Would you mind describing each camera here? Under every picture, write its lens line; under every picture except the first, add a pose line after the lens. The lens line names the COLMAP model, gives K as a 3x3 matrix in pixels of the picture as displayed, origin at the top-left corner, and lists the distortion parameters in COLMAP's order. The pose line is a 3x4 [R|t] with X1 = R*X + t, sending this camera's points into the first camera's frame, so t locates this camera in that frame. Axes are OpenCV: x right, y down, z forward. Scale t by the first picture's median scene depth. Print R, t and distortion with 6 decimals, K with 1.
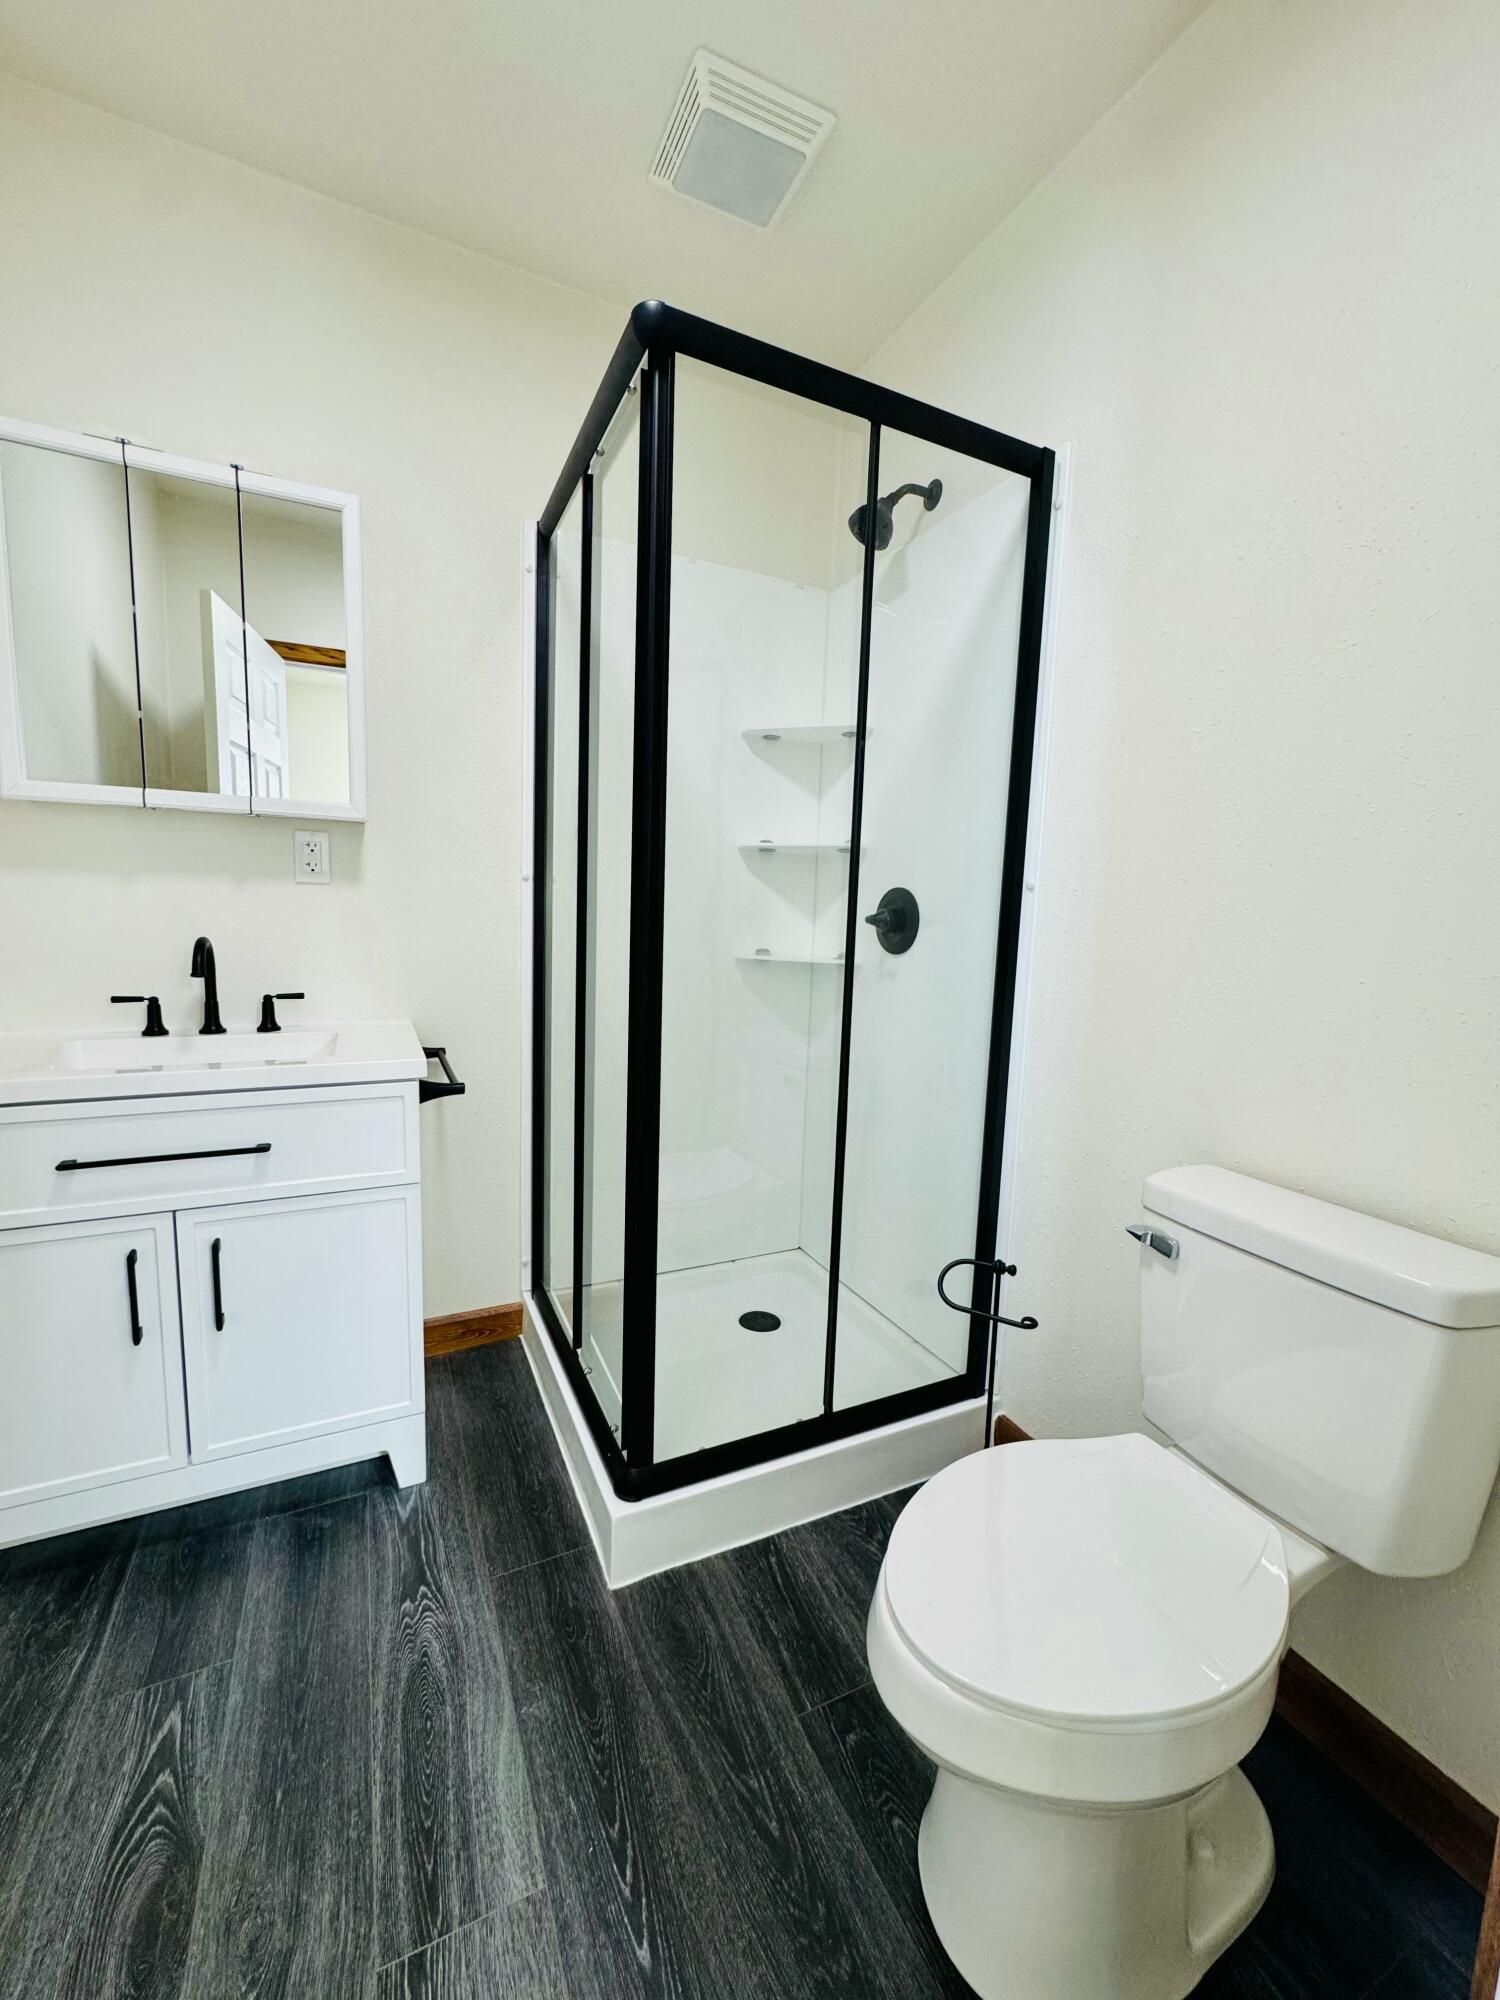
lens RADIAL K [[799.7, 0, 751.0], [0, 799.7, 1005.4], [0, 0, 1]] dist [0.000592, 0.000059]
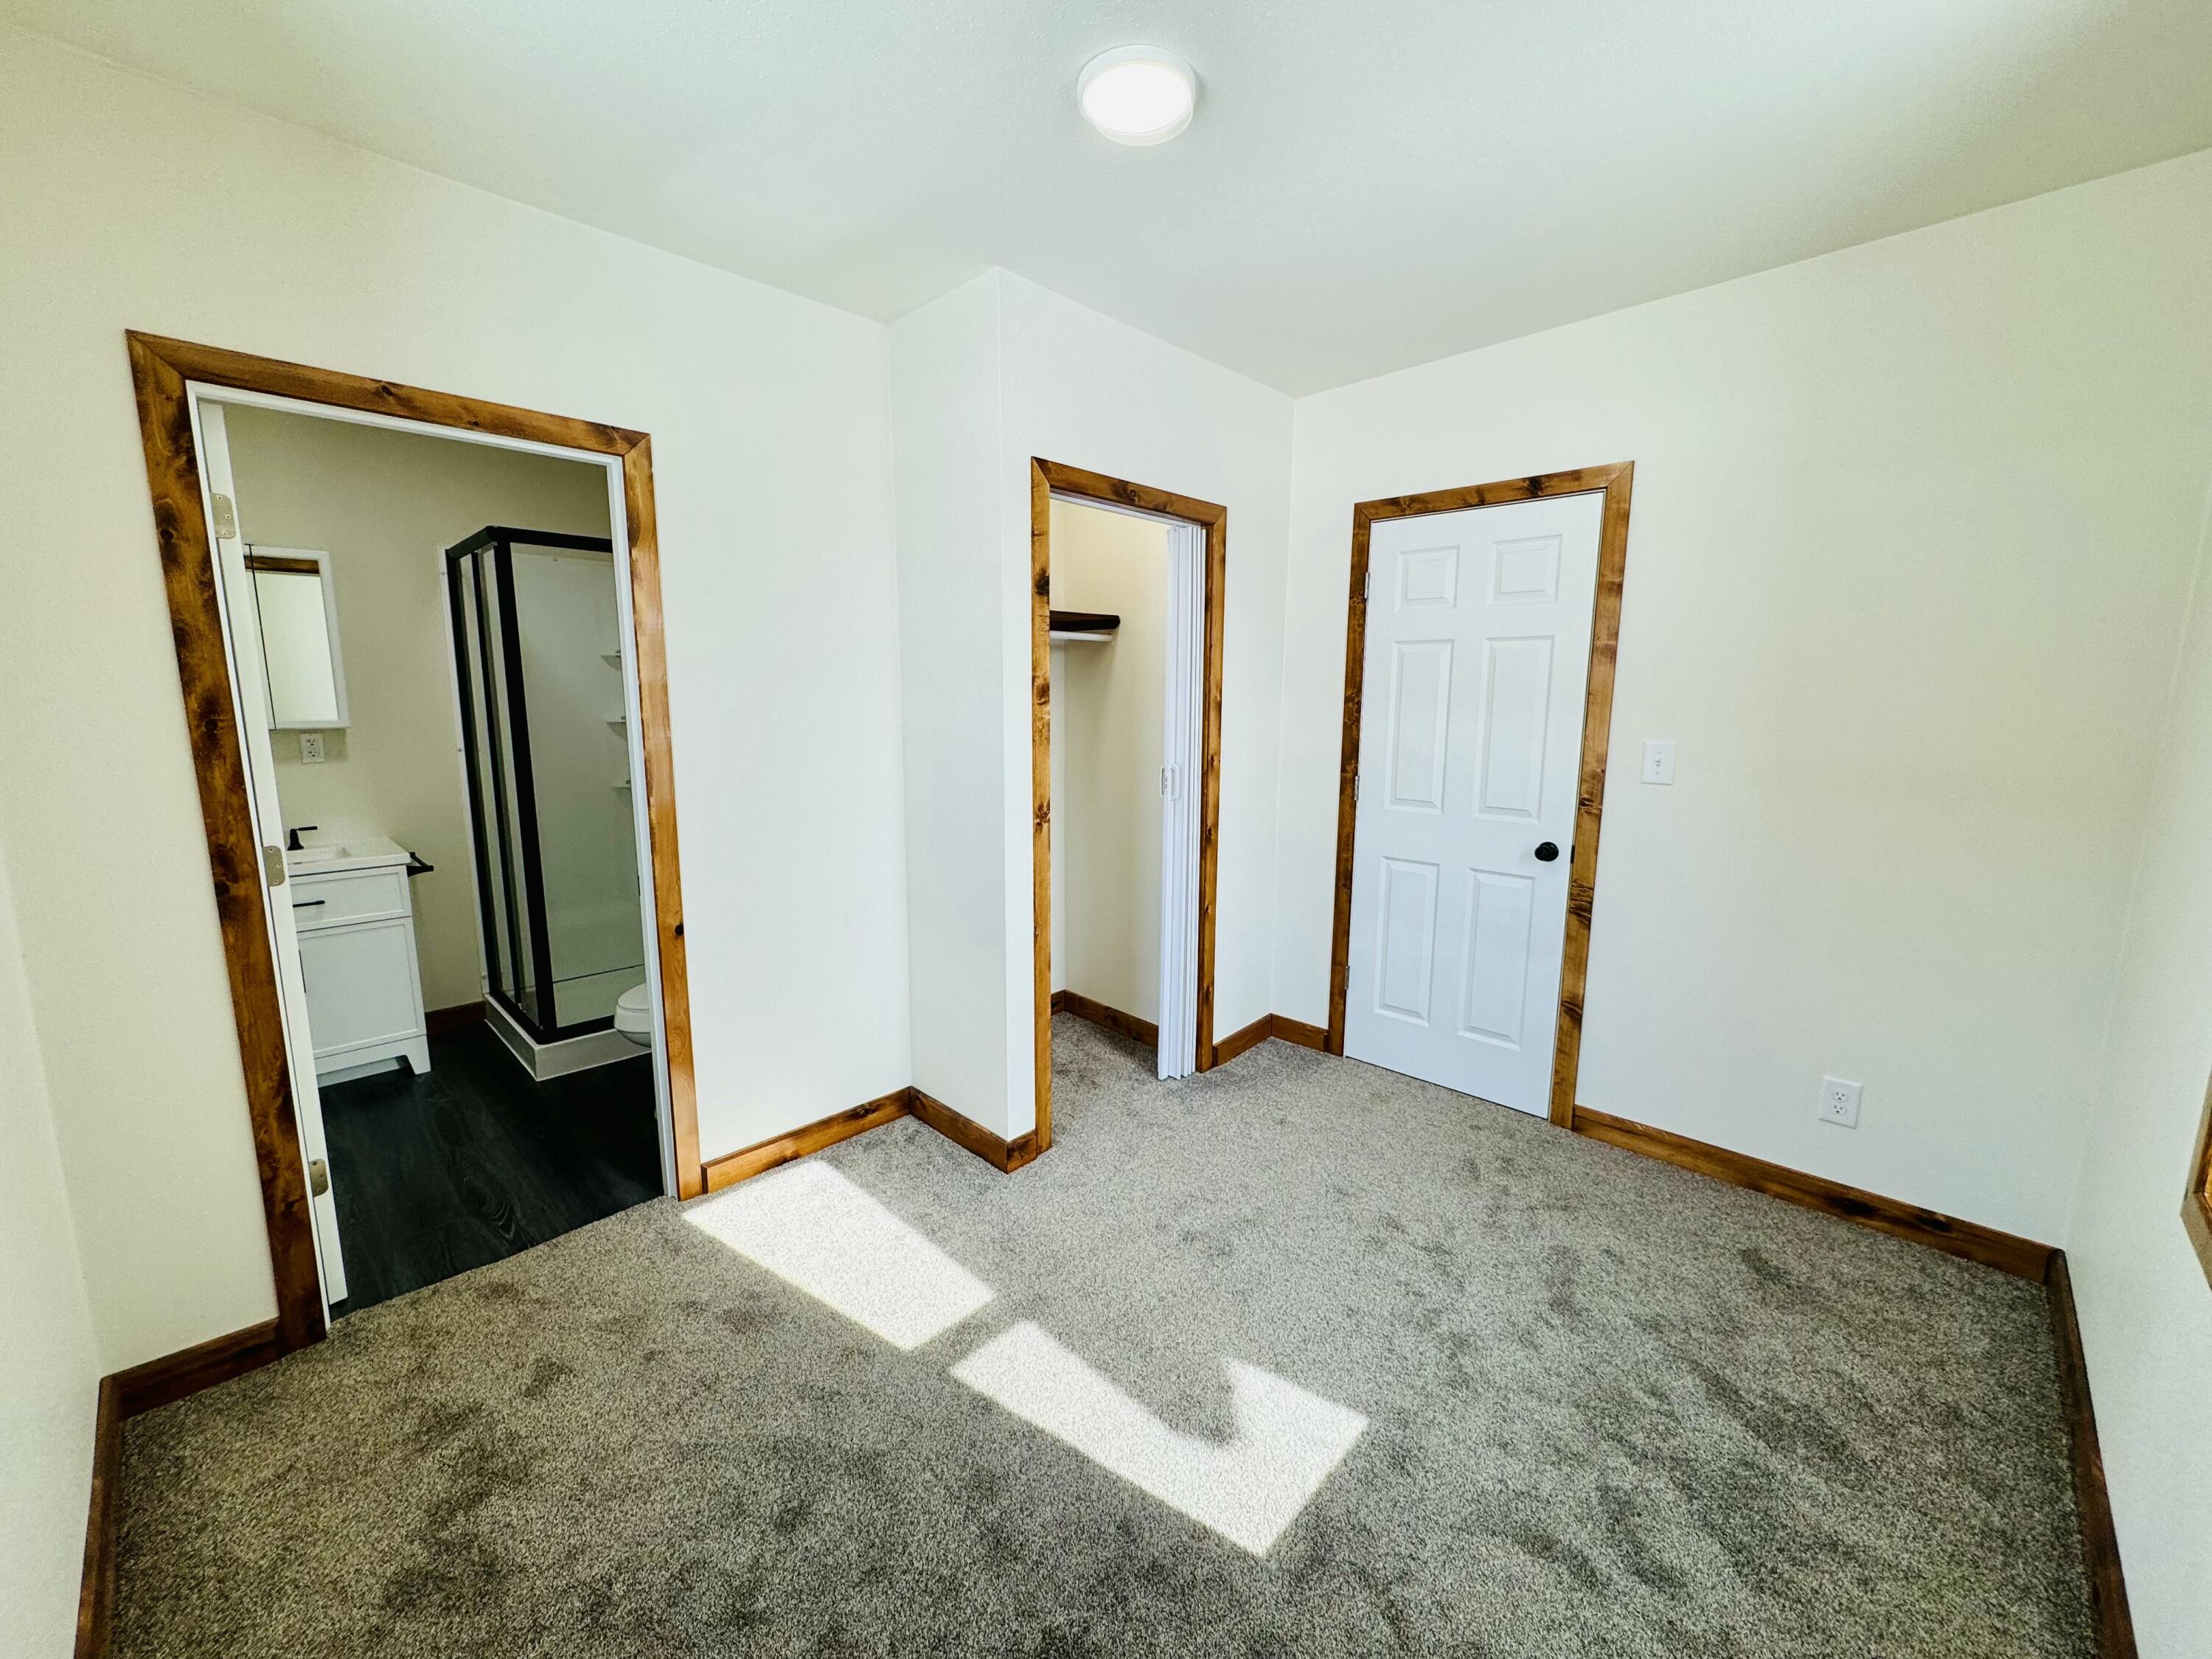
lens RADIAL K [[884.4, 0, 1108.1], [0, 884.4, 830.1], [0, 0, 1]] dist [0.000592, 0.000059]
pose [[0.940166, -0.081528, 0.330820, 0.485645], [0.069084, 0.996396, 0.049223, 0.019013], [-0.333640, -0.023423, 0.942409, -1.587989]]
